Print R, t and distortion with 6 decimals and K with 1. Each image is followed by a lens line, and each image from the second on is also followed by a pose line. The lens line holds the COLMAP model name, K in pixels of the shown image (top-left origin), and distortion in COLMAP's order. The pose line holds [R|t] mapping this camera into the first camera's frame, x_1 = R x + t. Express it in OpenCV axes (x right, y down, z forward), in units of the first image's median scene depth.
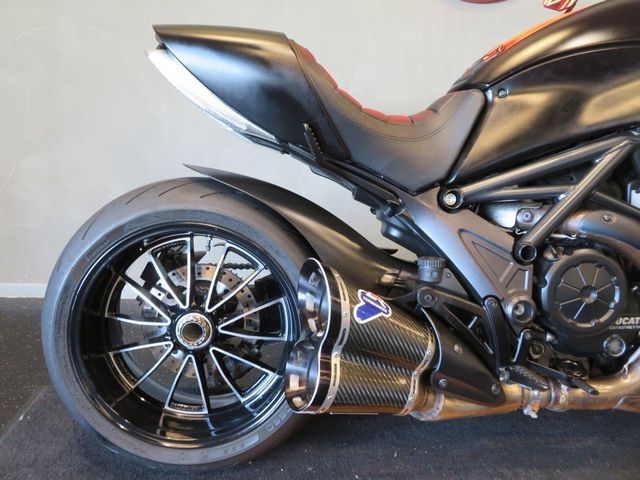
lens RADIAL K [[486.4, 0, 320.0], [0, 486.4, 240.0], [0, 0, 1]] dist [0.007266, 0.002830]
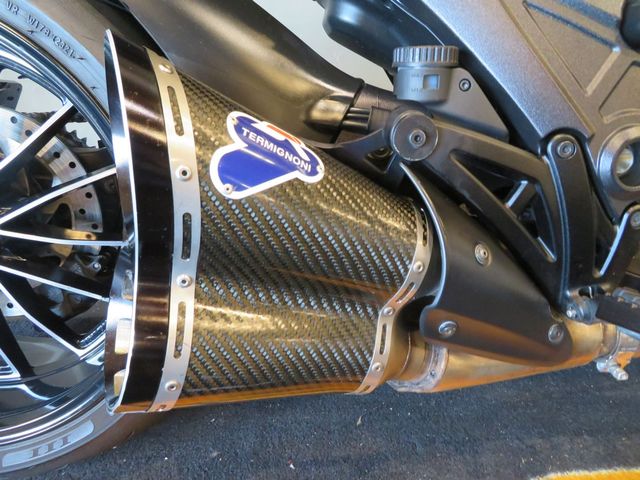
lens RADIAL K [[439.1, 0, 320.0], [0, 439.1, 240.0], [0, 0, 1]] dist [-0.027027, 0.002375]
pose [[0.999448, -0.033209, 0.000547, 0.134648], [0.032391, 0.978182, 0.205208, 0.123316], [-0.007350, -0.205077, 0.978718, 0.608078]]
